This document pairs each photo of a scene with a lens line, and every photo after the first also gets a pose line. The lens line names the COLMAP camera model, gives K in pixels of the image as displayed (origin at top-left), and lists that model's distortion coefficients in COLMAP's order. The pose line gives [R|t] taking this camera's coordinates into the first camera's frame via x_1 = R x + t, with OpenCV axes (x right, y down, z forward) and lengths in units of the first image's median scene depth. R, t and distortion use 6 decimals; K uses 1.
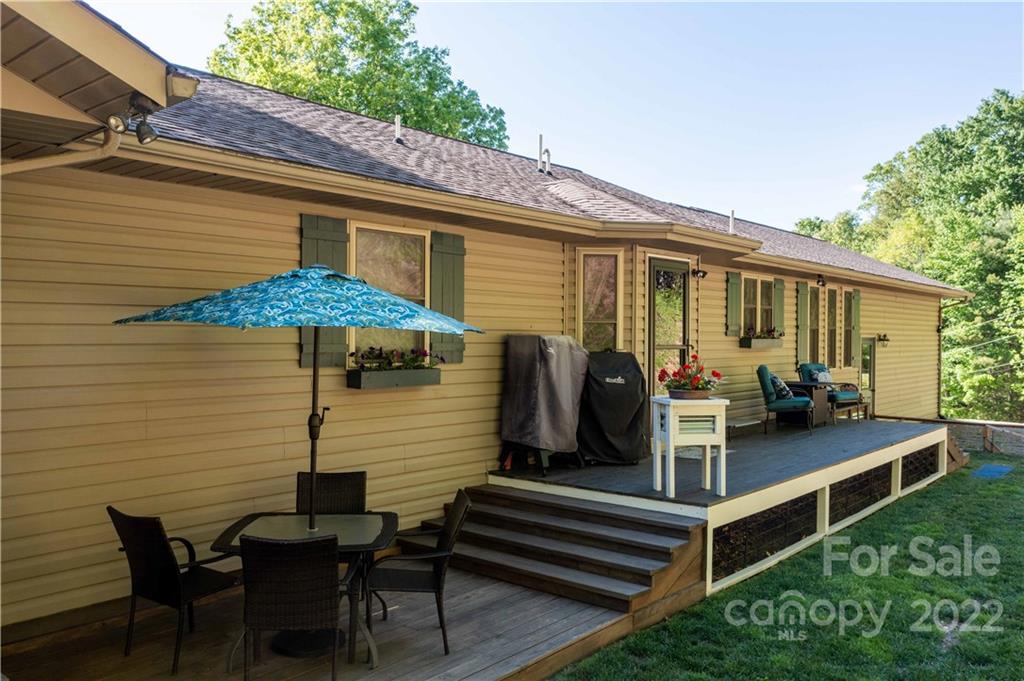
lens RADIAL K [[819.5, 0, 511.1], [0, 819.5, 339.1], [0, 0, 1]] dist [-0.016824, -0.001094]
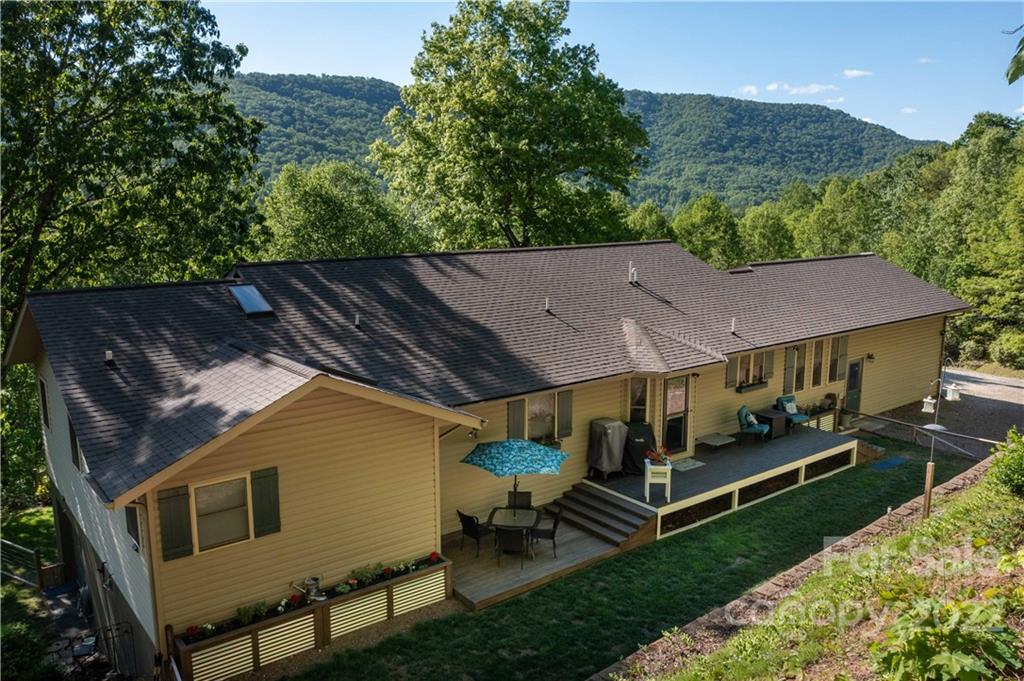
lens RADIAL K [[819.5, 0, 513.0], [0, 819.5, 344.1], [0, 0, 1]] dist [-0.016824, -0.001094]
pose [[0.980243, 0.032335, -0.195137, 0.211425], [0.002635, 0.984325, 0.176344, -0.597962], [0.197780, -0.173374, 0.964792, -1.184648]]
